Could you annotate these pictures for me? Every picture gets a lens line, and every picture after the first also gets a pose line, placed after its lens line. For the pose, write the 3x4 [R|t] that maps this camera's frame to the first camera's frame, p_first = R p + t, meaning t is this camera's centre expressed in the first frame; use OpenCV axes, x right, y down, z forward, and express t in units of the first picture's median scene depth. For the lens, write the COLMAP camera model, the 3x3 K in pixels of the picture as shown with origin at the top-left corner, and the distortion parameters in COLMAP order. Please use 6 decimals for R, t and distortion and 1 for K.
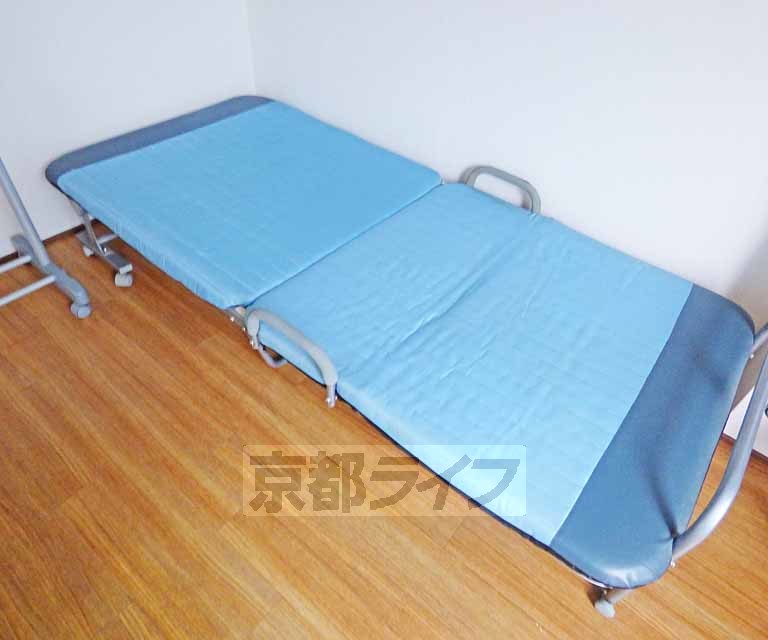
lens RADIAL K [[516.3, 0, 384.0], [0, 516.3, 320.0], [0, 0, 1]] dist [-0.004537, -0.000542]
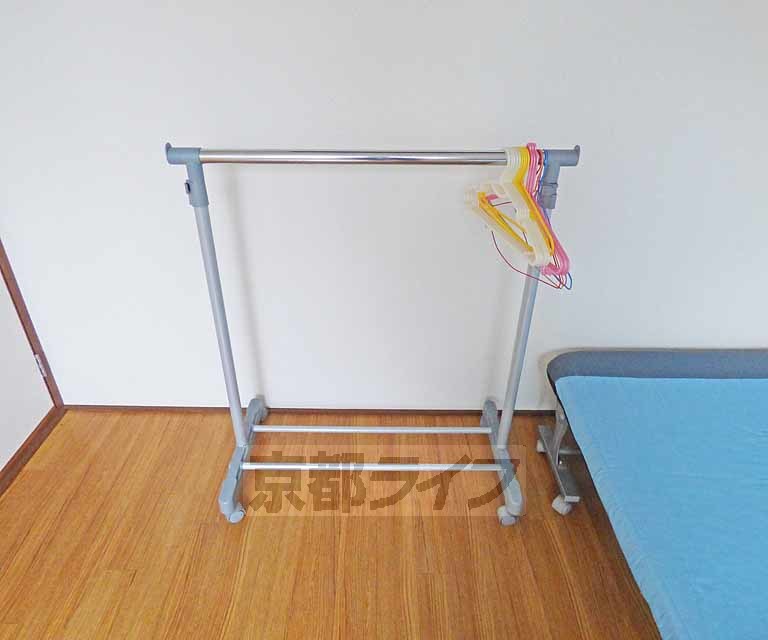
lens RADIAL K [[516.3, 0, 384.0], [0, 516.3, 320.0], [0, 0, 1]] dist [-0.004537, -0.000542]
pose [[0.647544, 0.364497, -0.669200, -0.244076], [-0.513023, 0.857879, -0.029156, -0.171076], [0.563466, 0.362195, 0.742510, 0.090926]]
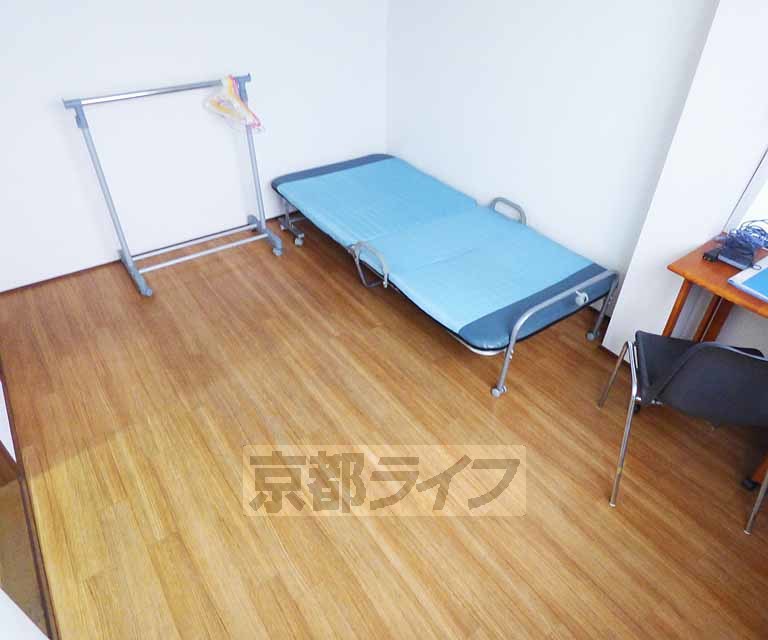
lens RADIAL K [[514.3, 0, 399.0], [0, 514.3, 322.1], [0, 0, 1]] dist [-0.001051, 0.000020]
pose [[0.969190, 0.122199, -0.213864, 0.300321], [-0.145591, 0.984556, -0.097228, 0.354113], [0.198680, 0.125369, 0.972013, -0.748484]]
